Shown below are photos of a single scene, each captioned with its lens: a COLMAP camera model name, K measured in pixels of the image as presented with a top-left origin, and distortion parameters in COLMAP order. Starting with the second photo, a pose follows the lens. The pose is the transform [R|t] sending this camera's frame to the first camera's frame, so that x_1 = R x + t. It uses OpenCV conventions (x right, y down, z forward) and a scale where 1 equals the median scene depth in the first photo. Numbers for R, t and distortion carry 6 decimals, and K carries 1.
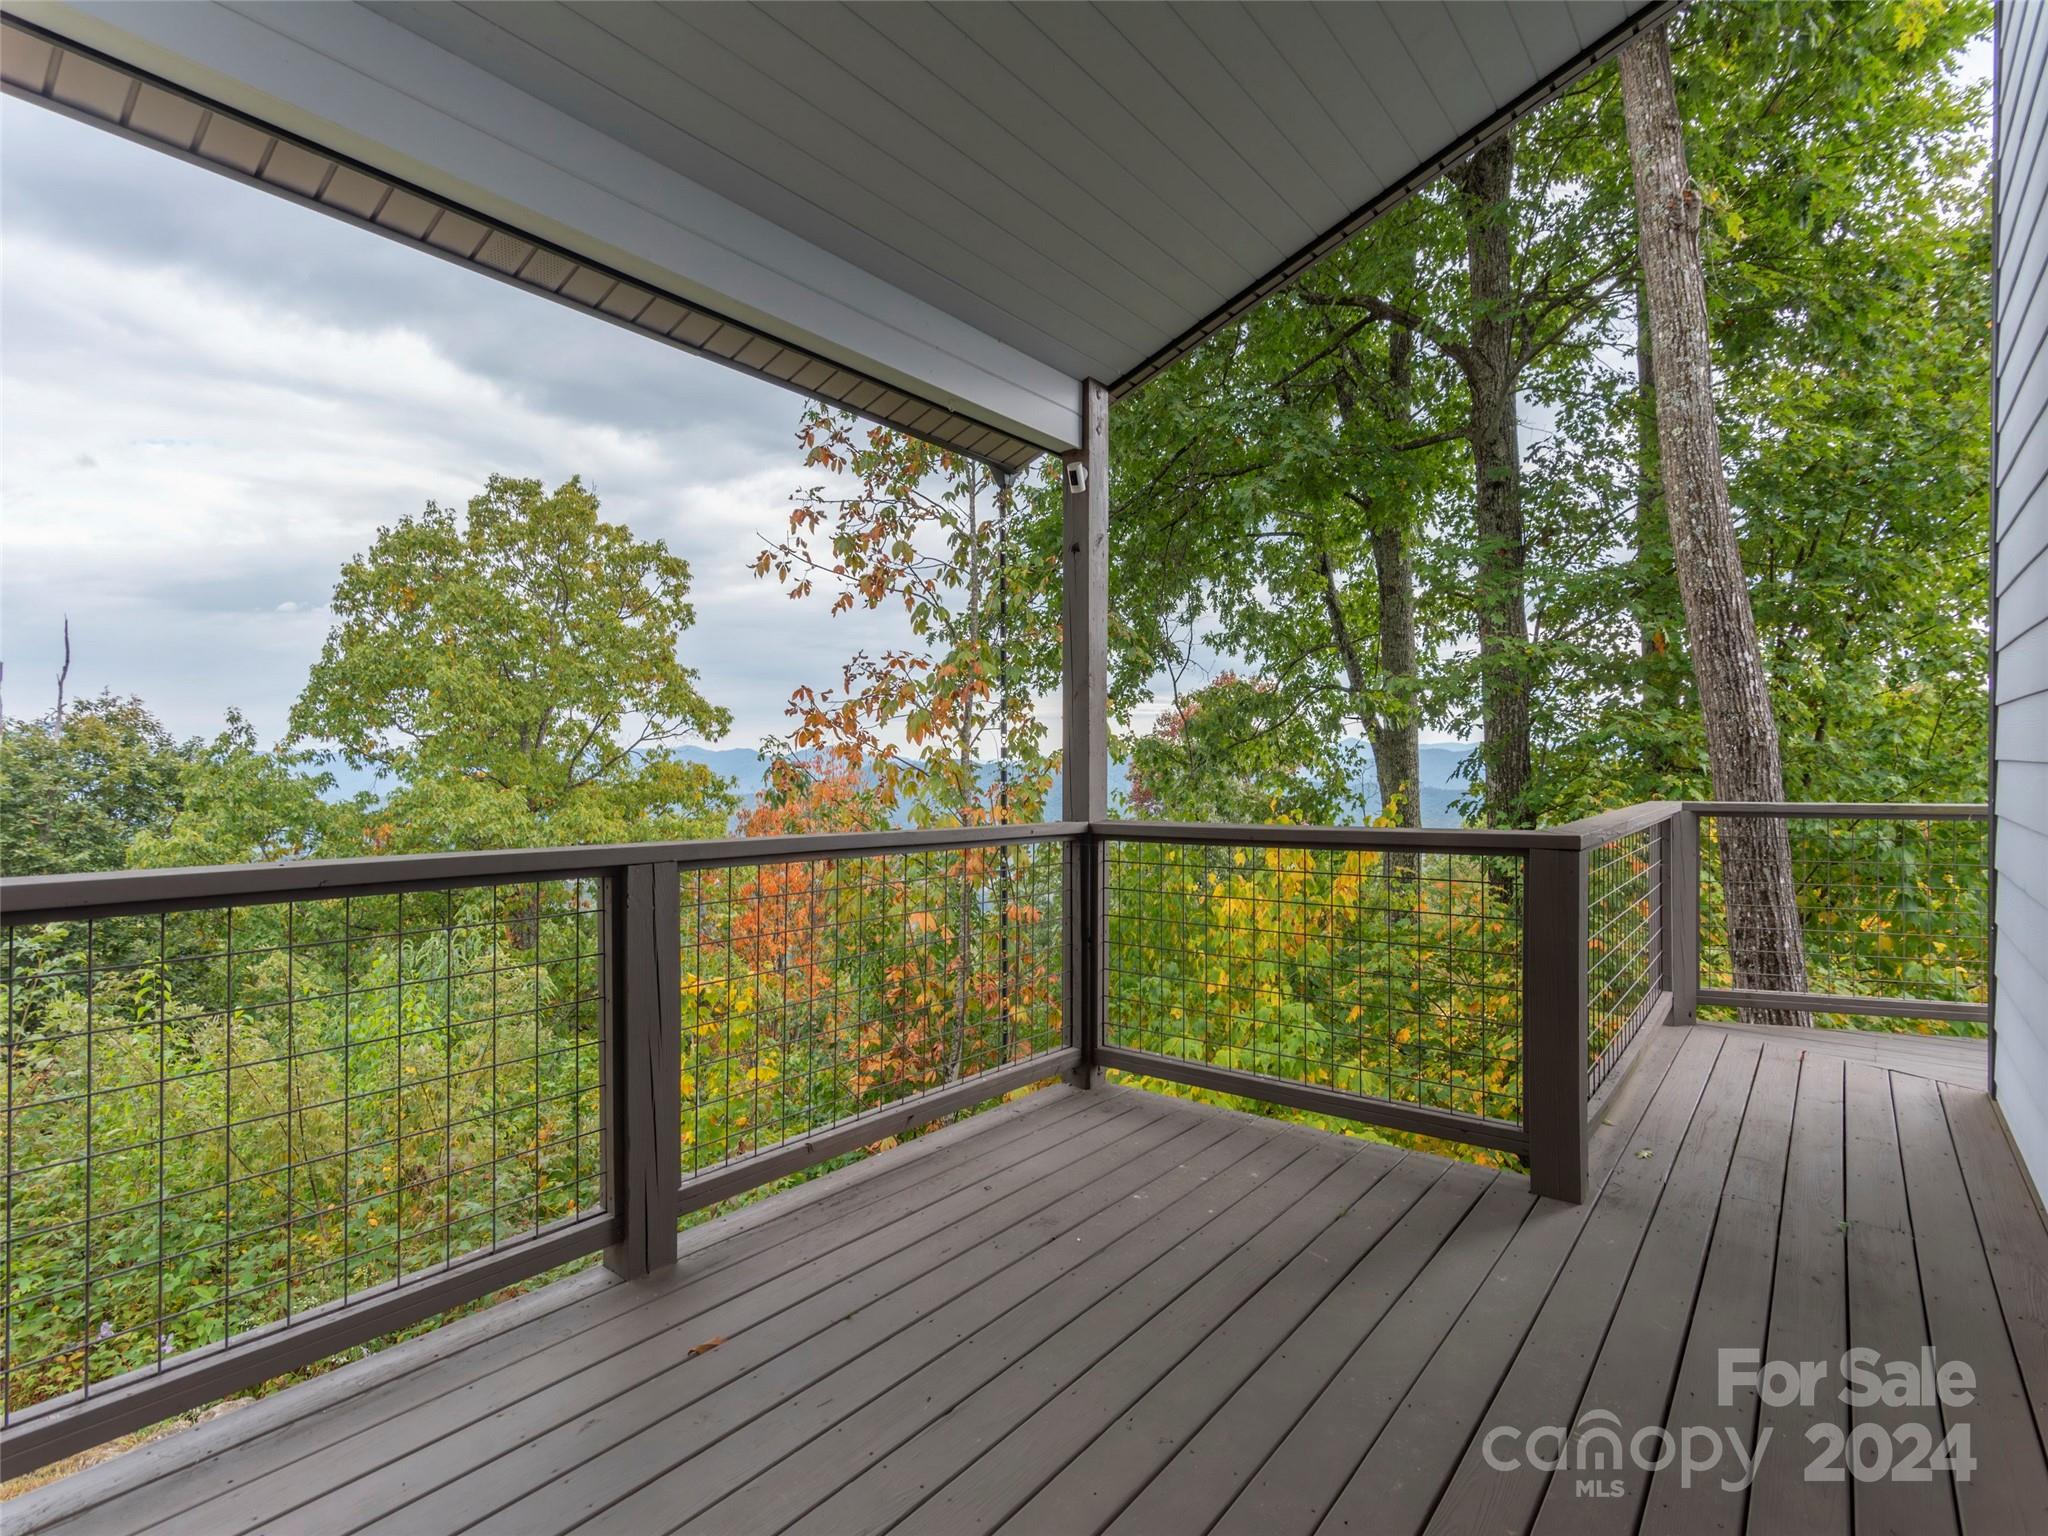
lens RADIAL K [[1015.5, 0, 1023.7], [0, 1015.5, 764.4], [0, 0, 1]] dist [0.007570, 0.002911]
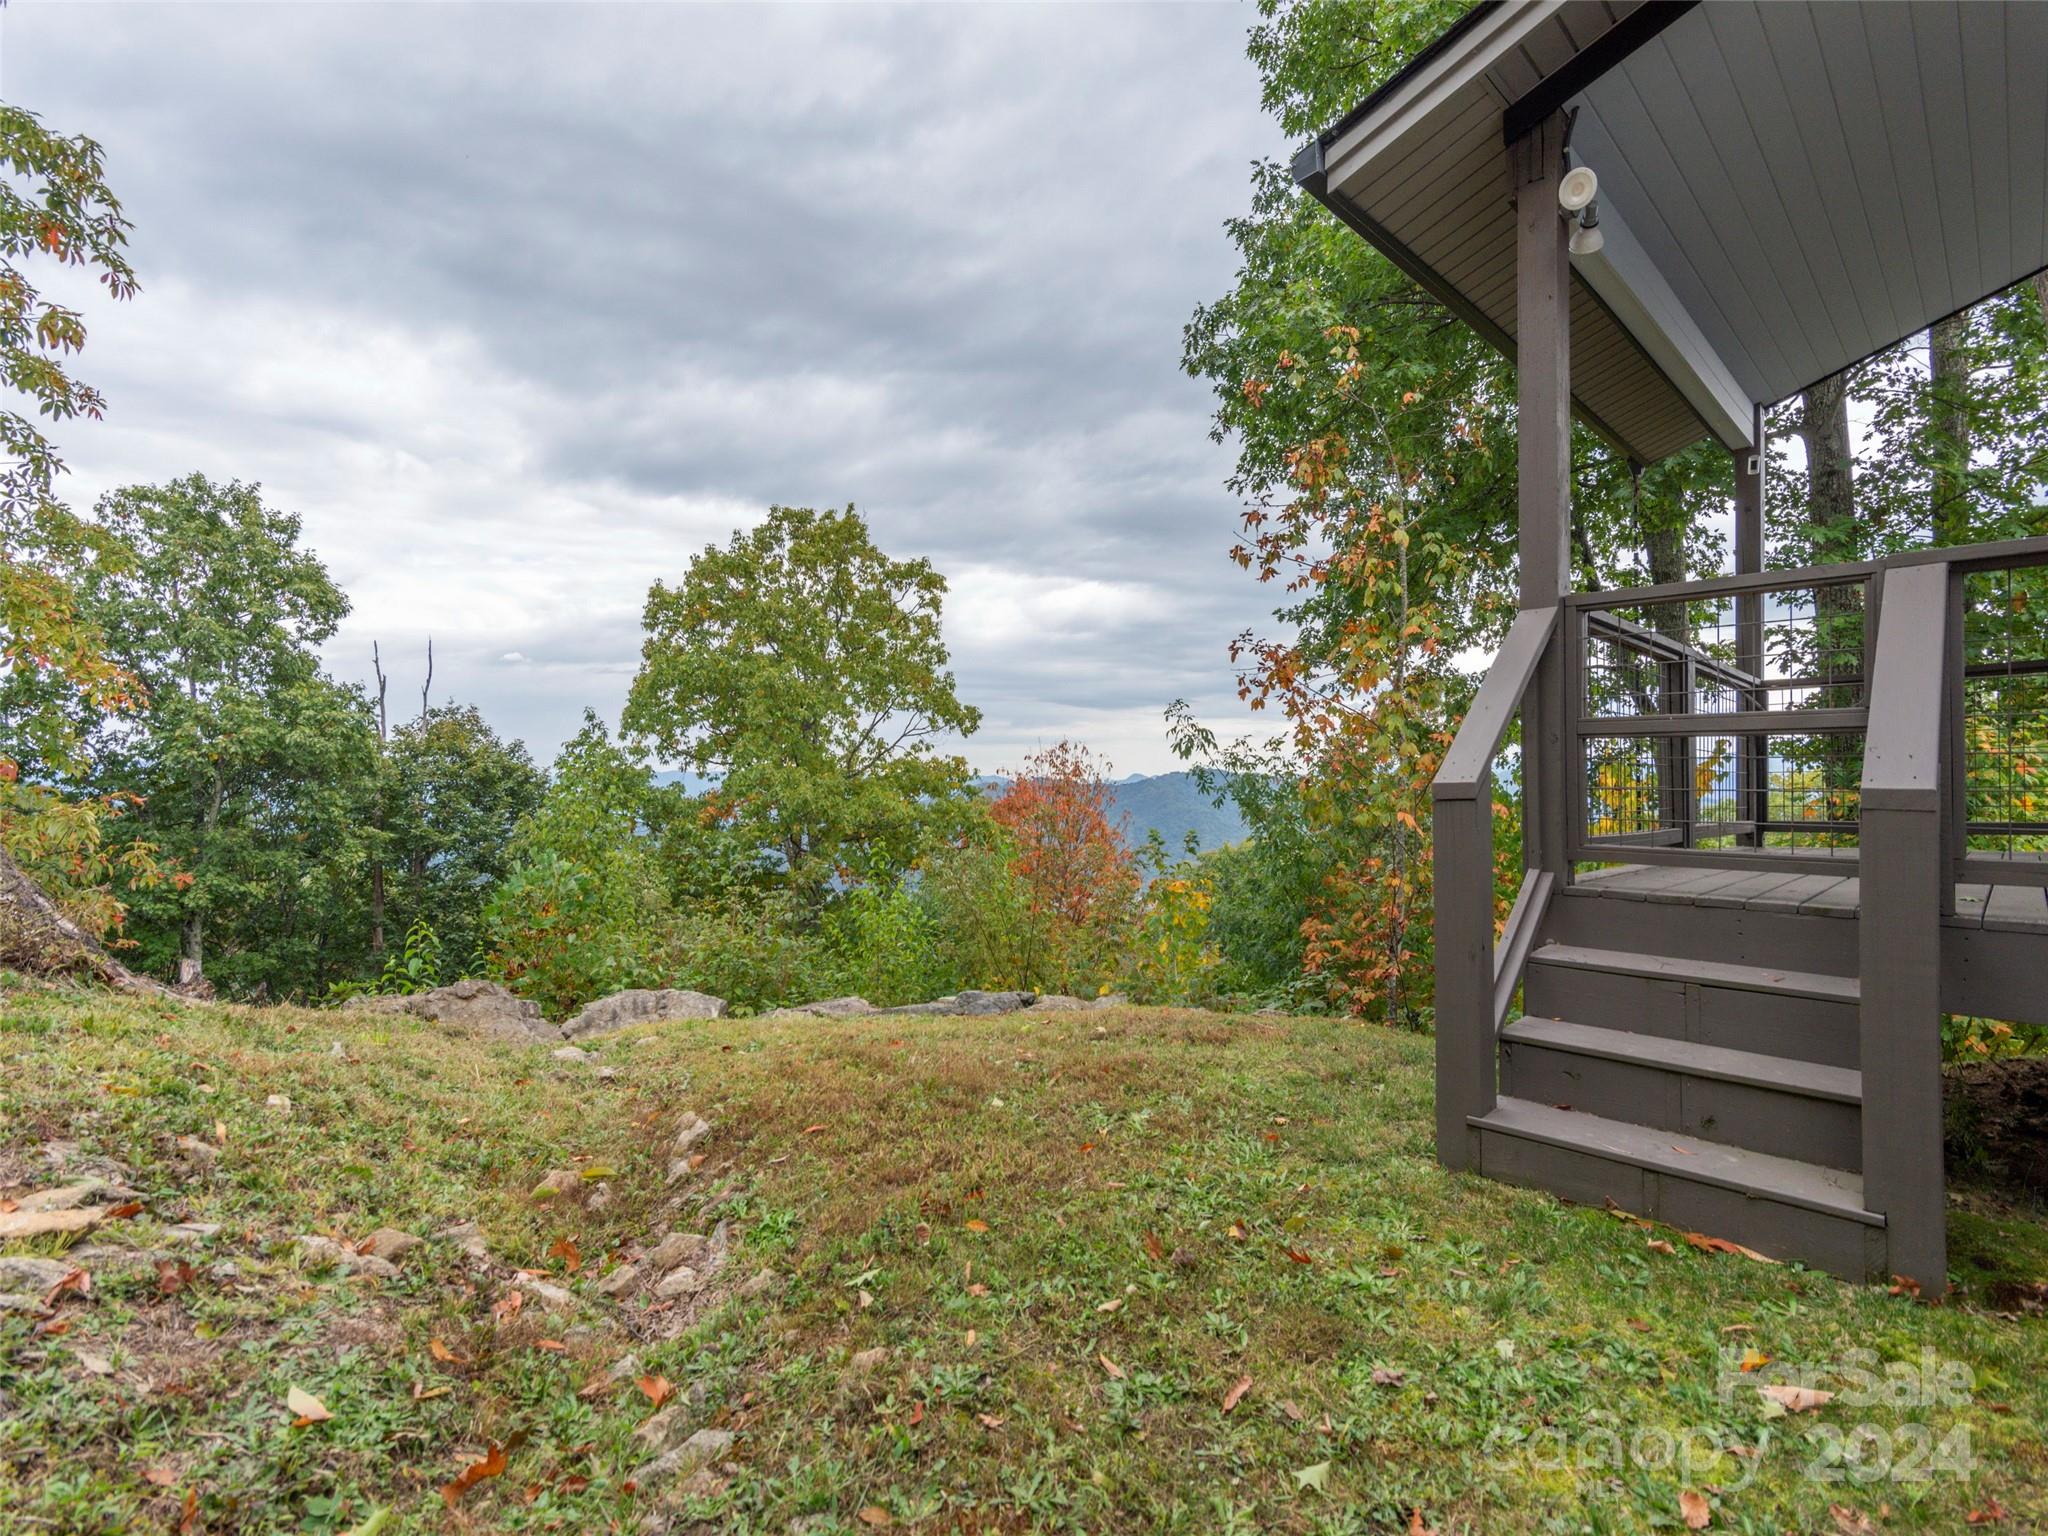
lens RADIAL K [[1015.5, 0, 1021.2], [0, 1015.5, 771.9], [0, 0, 1]] dist [0.007570, 0.002911]
pose [[0.994165, -0.004975, -0.107760, -0.127127], [0.003606, 0.999910, -0.012904, 0.030702], [0.107814, 0.012441, 0.994093, -0.101466]]
